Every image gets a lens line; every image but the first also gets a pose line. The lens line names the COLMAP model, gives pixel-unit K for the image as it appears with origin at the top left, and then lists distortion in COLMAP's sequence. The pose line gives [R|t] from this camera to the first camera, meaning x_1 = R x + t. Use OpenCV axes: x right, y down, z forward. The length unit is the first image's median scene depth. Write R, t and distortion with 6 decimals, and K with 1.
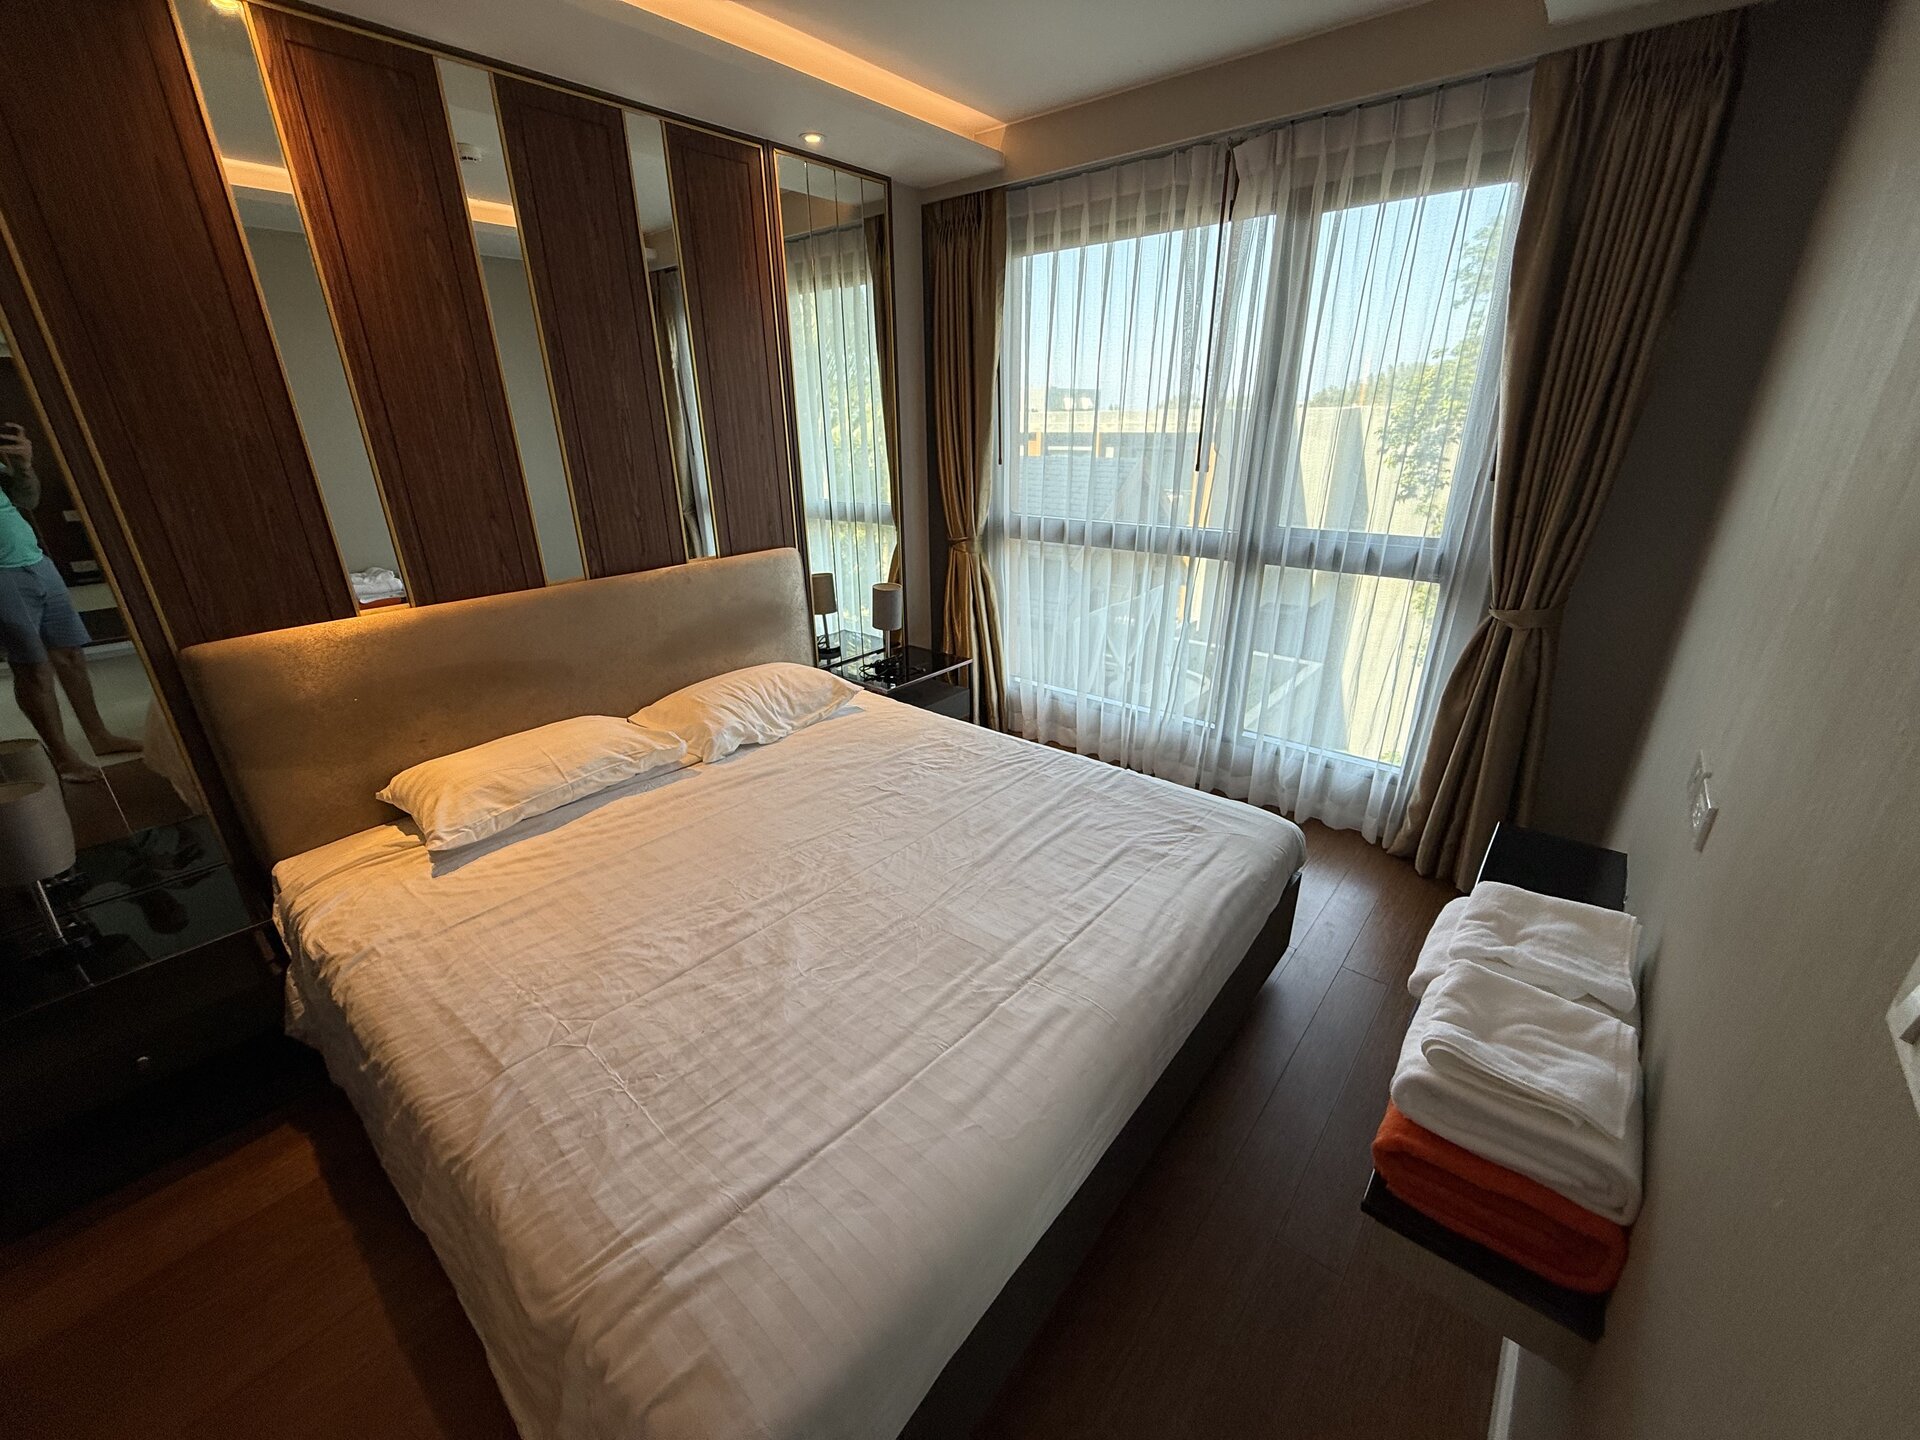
lens RADIAL K [[767.5, 0, 953.5], [0, 767.5, 719.9], [0, 0, 1]] dist [-0.001642, 0.000624]
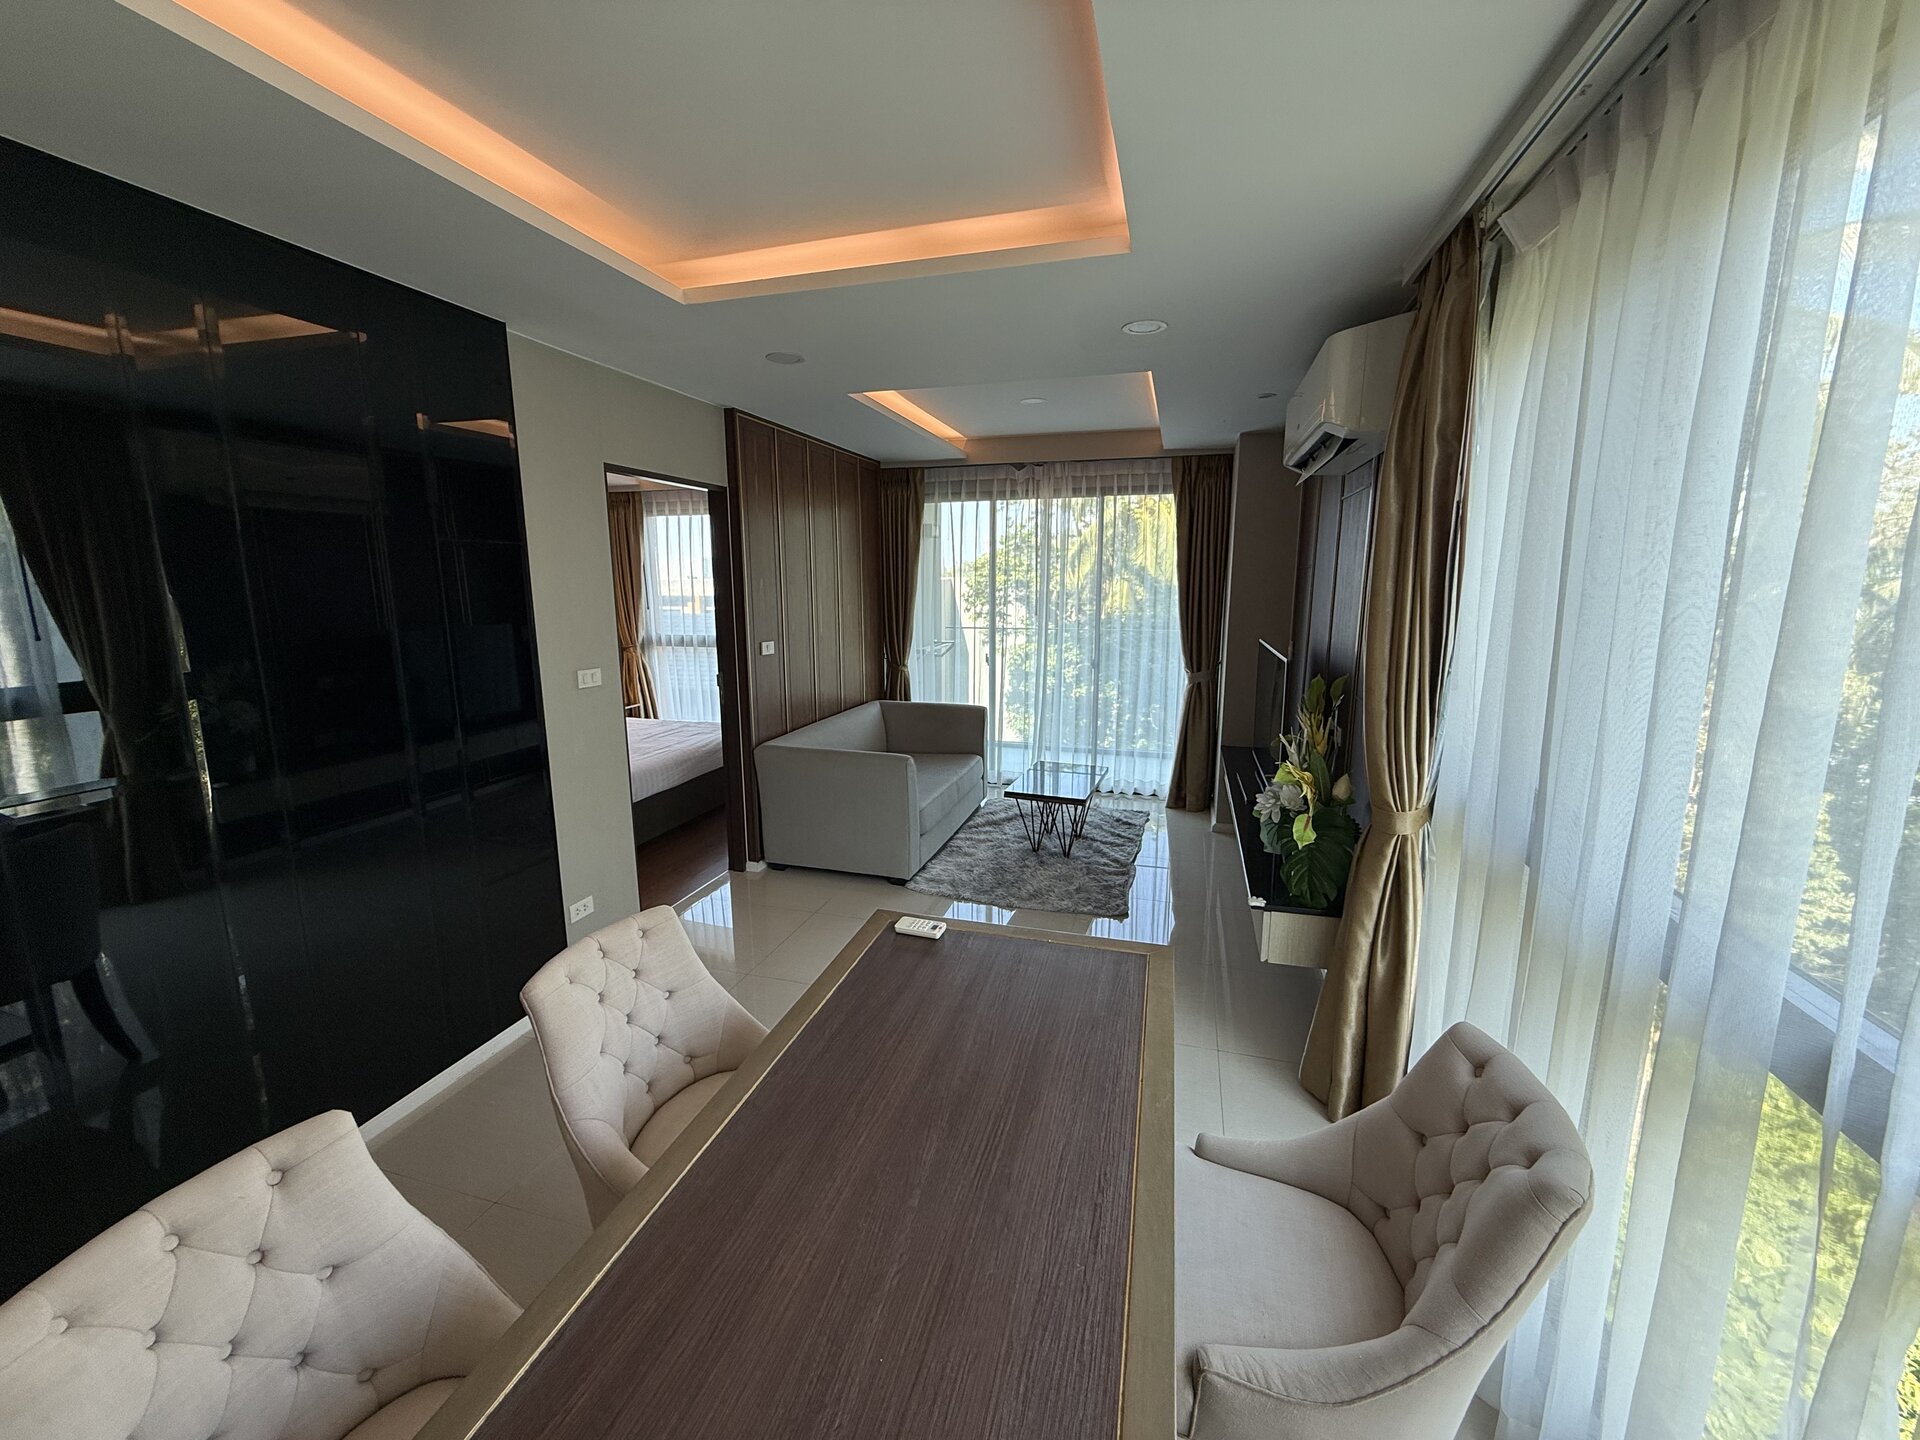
lens RADIAL K [[767.5, 0, 947.8], [0, 767.5, 731.3], [0, 0, 1]] dist [-0.001642, 0.000624]
pose [[0.918360, -0.062546, 0.390773, -0.039698], [0.133264, 0.978639, -0.156546, 0.677226], [-0.372634, 0.195842, 0.907078, -1.792477]]
